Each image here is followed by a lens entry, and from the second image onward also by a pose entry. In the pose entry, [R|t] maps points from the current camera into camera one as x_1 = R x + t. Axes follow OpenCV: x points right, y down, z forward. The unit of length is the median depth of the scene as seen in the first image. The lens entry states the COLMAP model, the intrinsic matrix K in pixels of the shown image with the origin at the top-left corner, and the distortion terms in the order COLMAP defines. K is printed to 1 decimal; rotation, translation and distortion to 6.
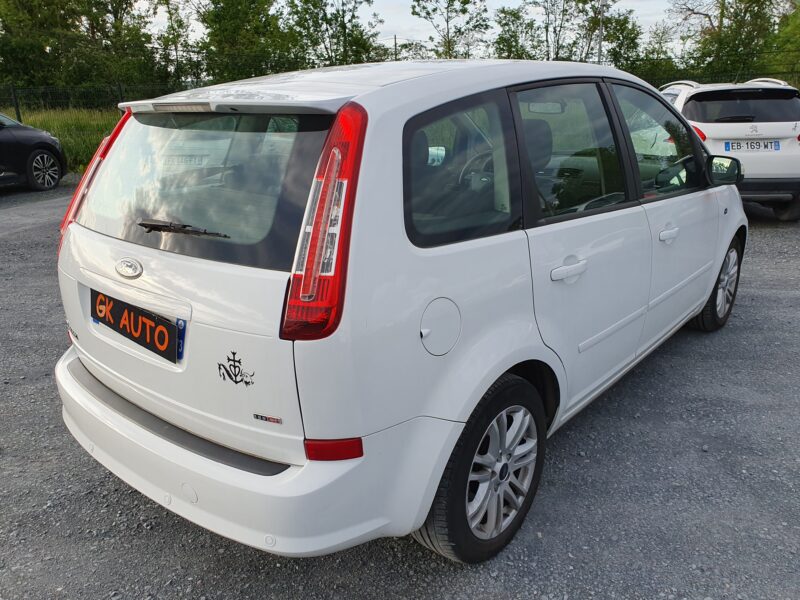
lens RADIAL K [[614.9, 0, 398.2], [0, 614.9, 300.2], [0, 0, 1]] dist [0.013585, -0.002772]
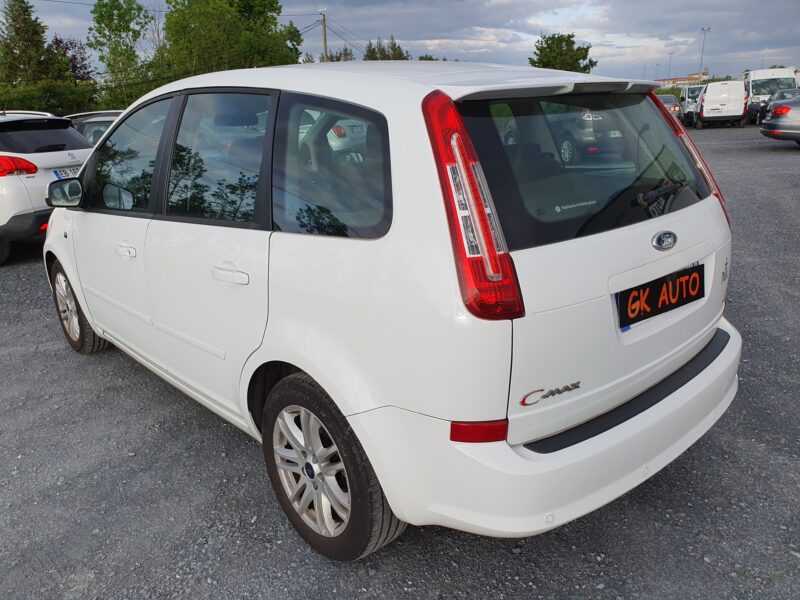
lens RADIAL K [[614.9, 0, 398.2], [0, 614.9, 300.2], [0, 0, 1]] dist [0.013585, -0.002772]
pose [[0.191302, -0.284486, 0.939400, -1.480389], [0.347412, 0.914744, 0.206271, -0.319069], [-0.917992, 0.286898, 0.273826, 1.137020]]
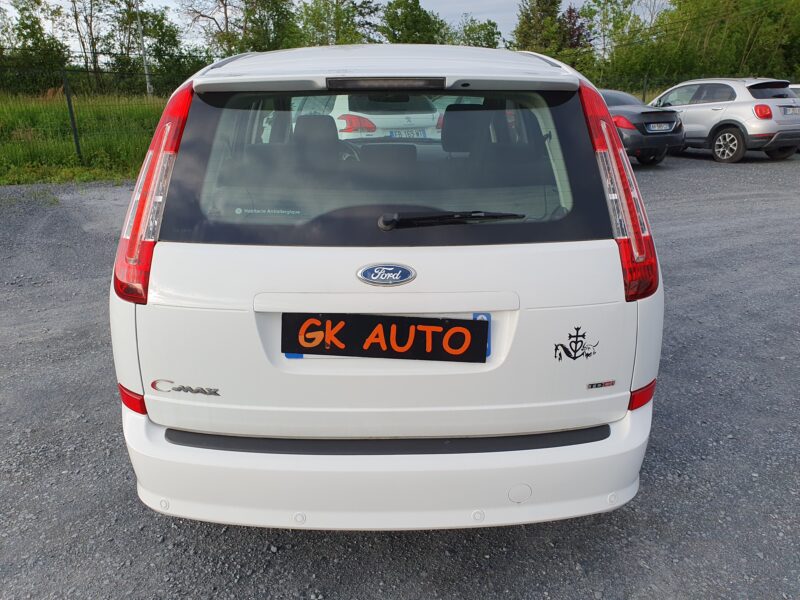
lens RADIAL K [[614.9, 0, 398.2], [0, 614.9, 300.2], [0, 0, 1]] dist [0.013585, -0.002772]
pose [[0.776371, -0.189362, 0.601157, -0.922592], [0.186841, 0.980074, 0.067420, -0.068856], [-0.601945, 0.059978, 0.796282, 0.320083]]
